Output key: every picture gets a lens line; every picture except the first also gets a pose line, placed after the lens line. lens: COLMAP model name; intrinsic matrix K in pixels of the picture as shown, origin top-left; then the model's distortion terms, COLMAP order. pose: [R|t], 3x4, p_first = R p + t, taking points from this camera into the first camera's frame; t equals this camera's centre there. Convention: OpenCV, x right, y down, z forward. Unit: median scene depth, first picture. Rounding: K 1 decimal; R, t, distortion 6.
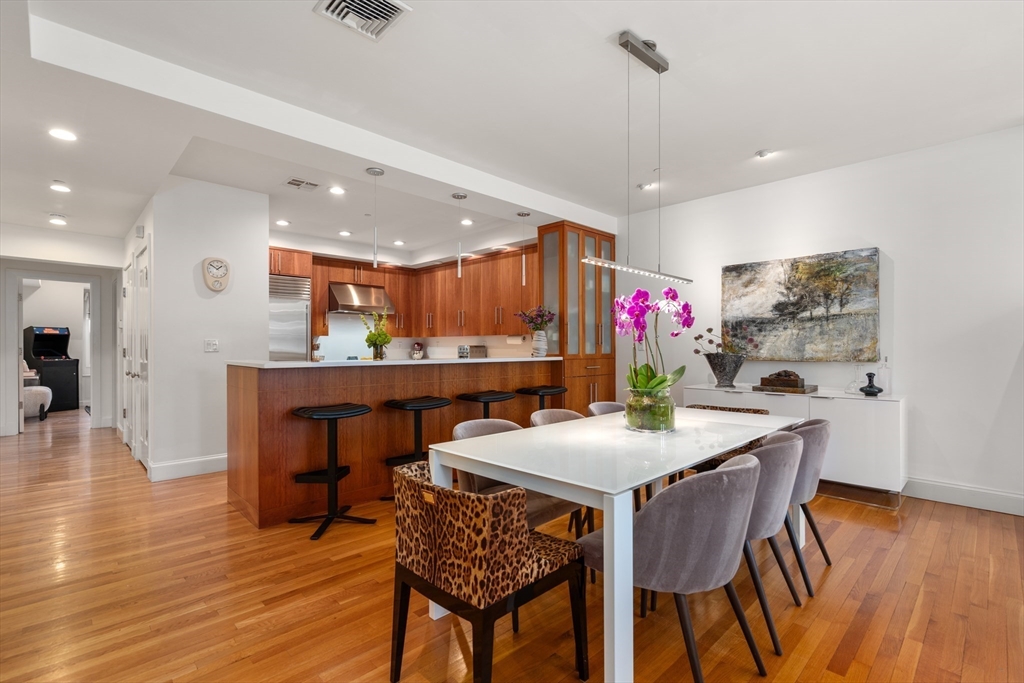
lens RADIAL K [[473.6, 0, 506.8], [0, 473.6, 340.6], [0, 0, 1]] dist [0.001081, 0.000127]
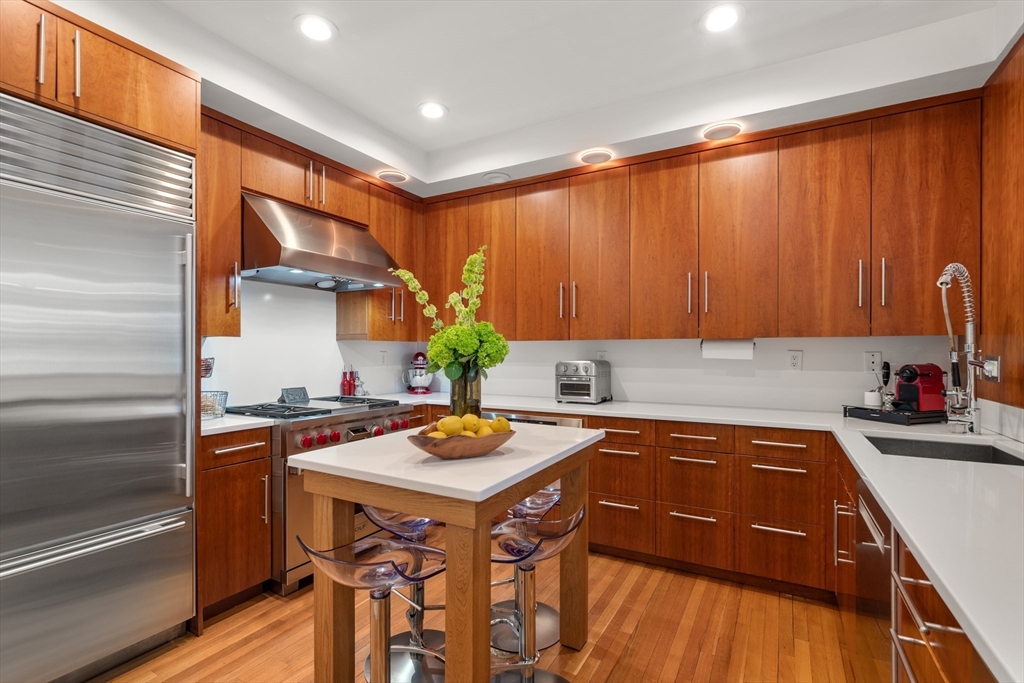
lens RADIAL K [[477.4, 0, 510.0], [0, 477.4, 350.4], [0, 0, 1]] dist [0.000249, 0.000183]
pose [[0.958853, 0.003215, 0.283886, -0.279994], [-0.006161, 0.999936, 0.009485, -0.003658], [-0.283837, -0.010843, 0.958811, 0.584563]]
